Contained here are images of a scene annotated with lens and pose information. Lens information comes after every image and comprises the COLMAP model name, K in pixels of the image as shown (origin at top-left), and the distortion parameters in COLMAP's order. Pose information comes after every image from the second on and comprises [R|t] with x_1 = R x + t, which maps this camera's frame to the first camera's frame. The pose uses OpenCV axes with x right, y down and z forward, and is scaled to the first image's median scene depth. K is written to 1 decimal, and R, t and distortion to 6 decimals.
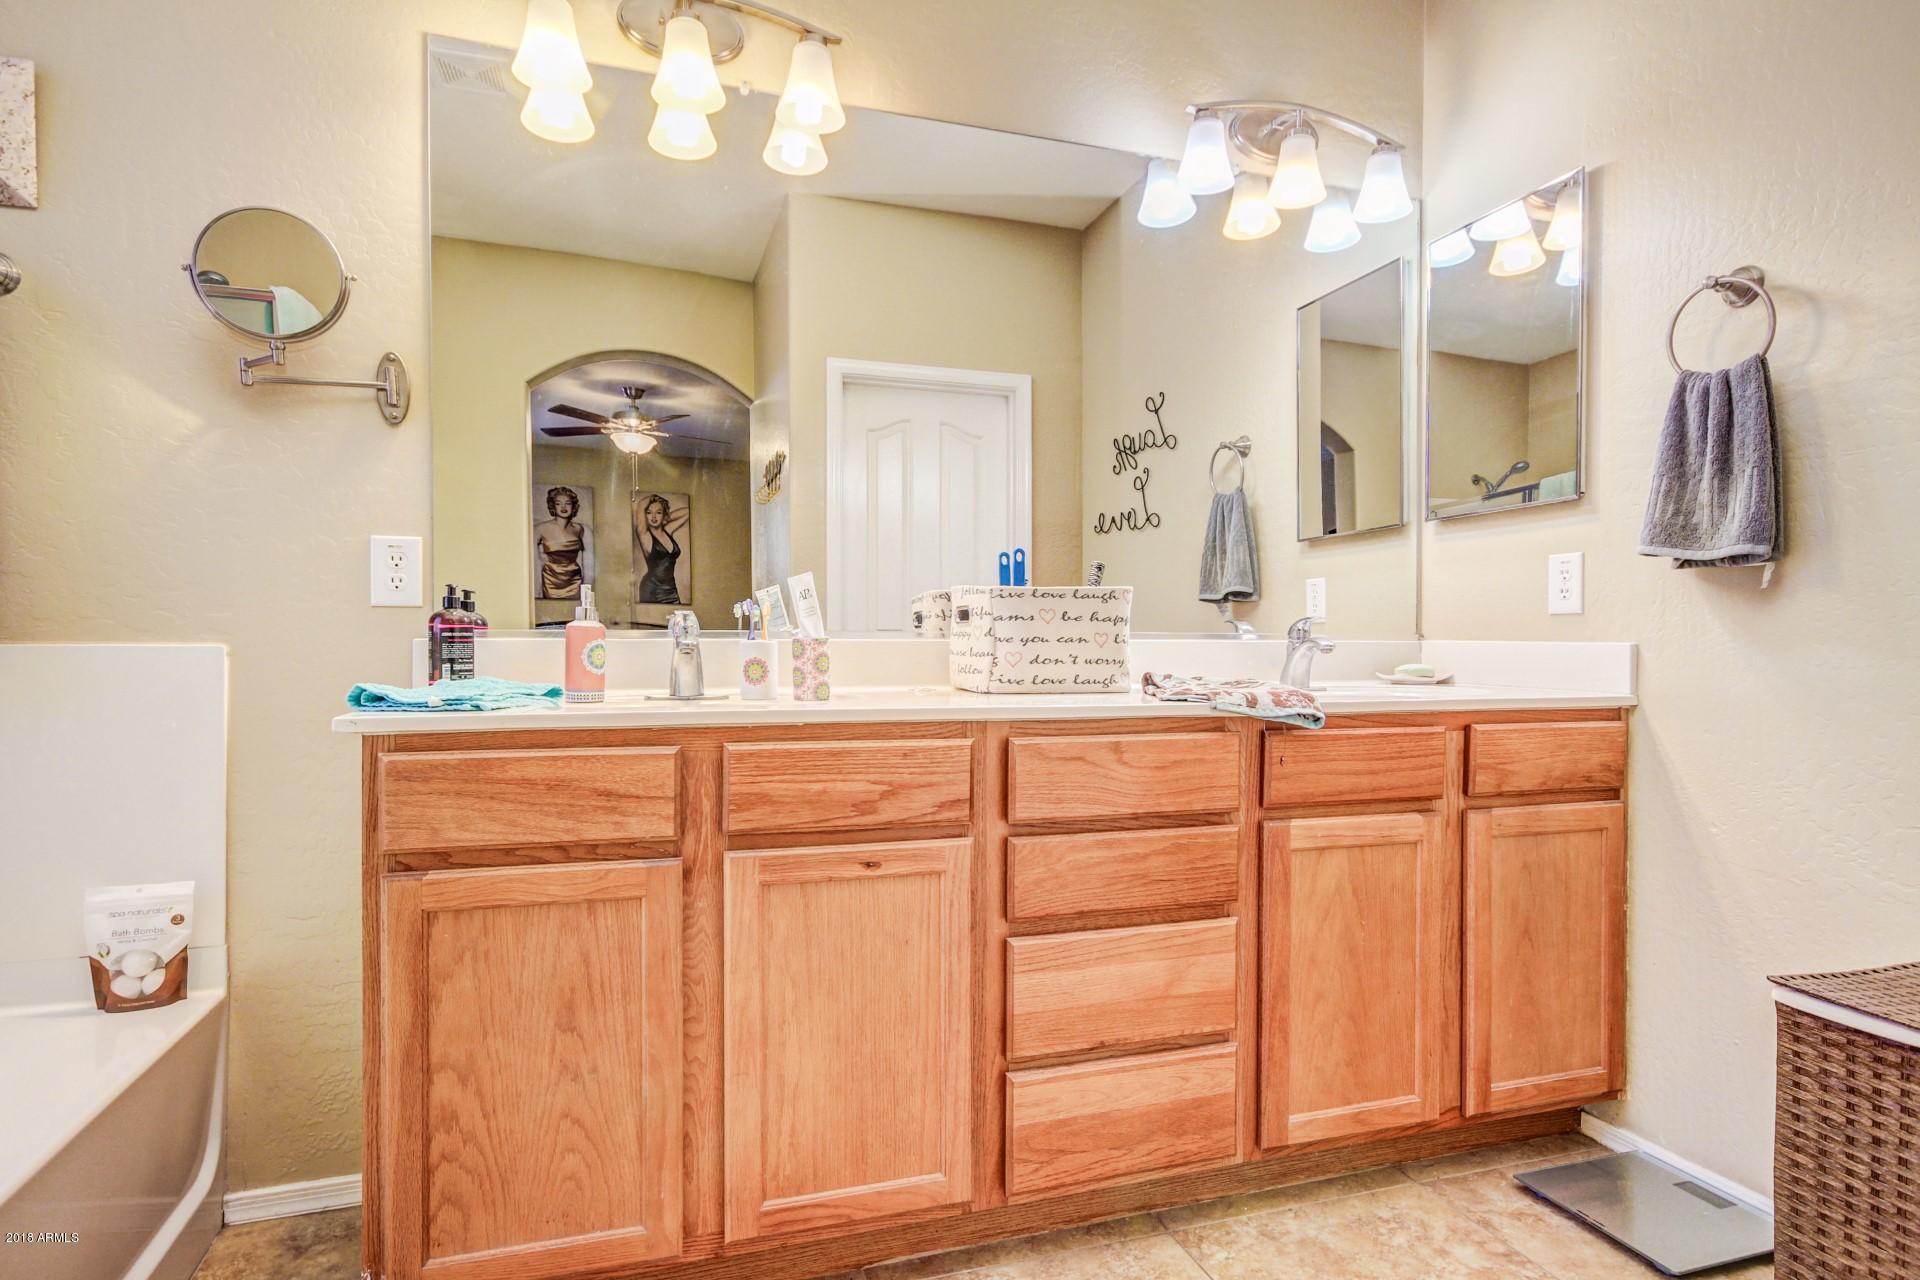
lens RADIAL K [[999.4, 0, 955.8], [0, 999.4, 645.1], [0, 0, 1]] dist [0.014880, -0.005793]
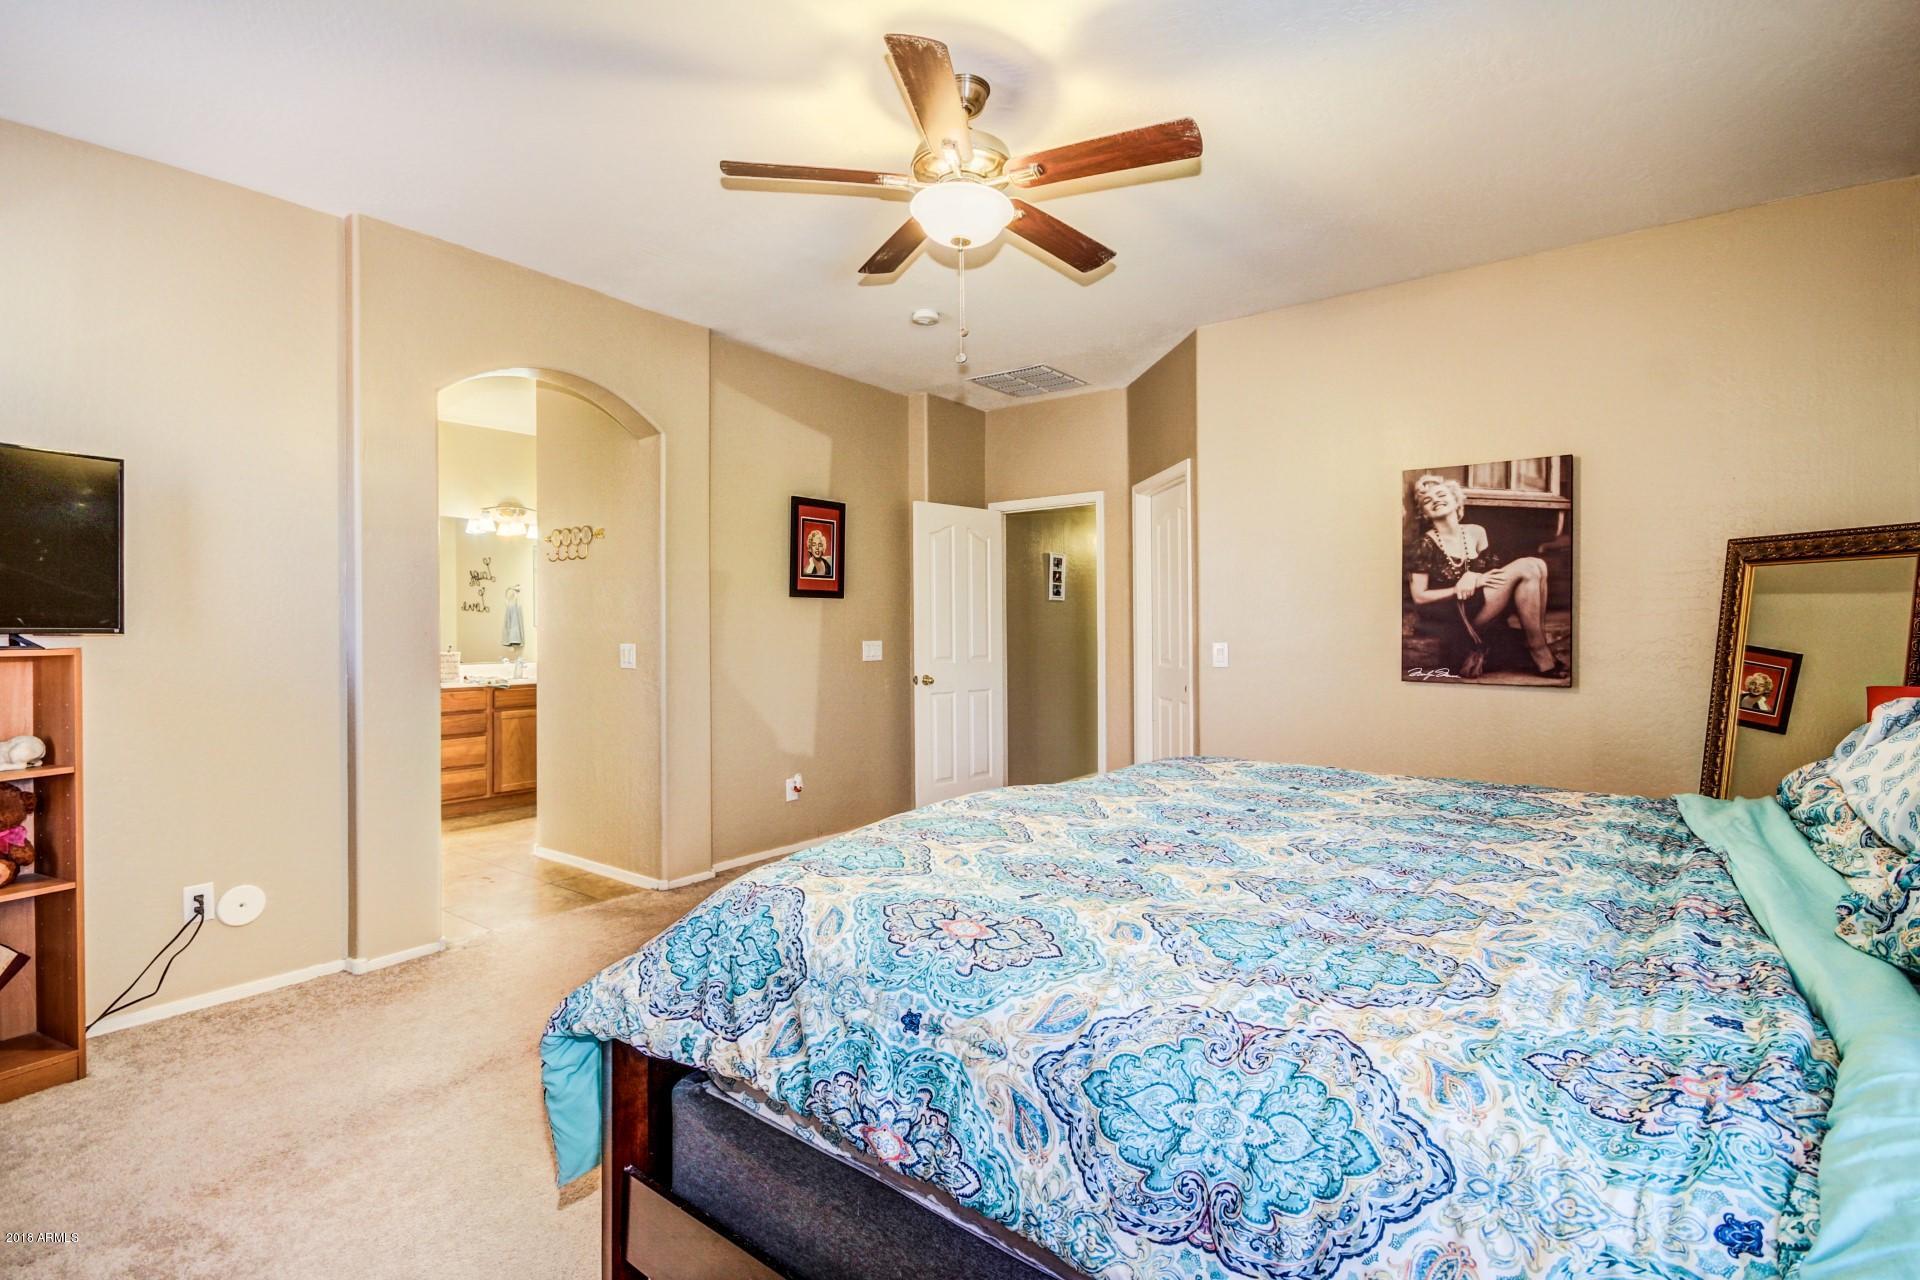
lens RADIAL K [[927.0, 0, 960.5], [0, 927.0, 632.8], [0, 0, 1]] dist [-0.002347, 0.000777]
pose [[0.827708, -0.002089, 0.561155, -0.235930], [0.001549, 0.999998, 0.001438, -0.147714], [-0.561156, -0.000322, 0.827710, -3.177152]]
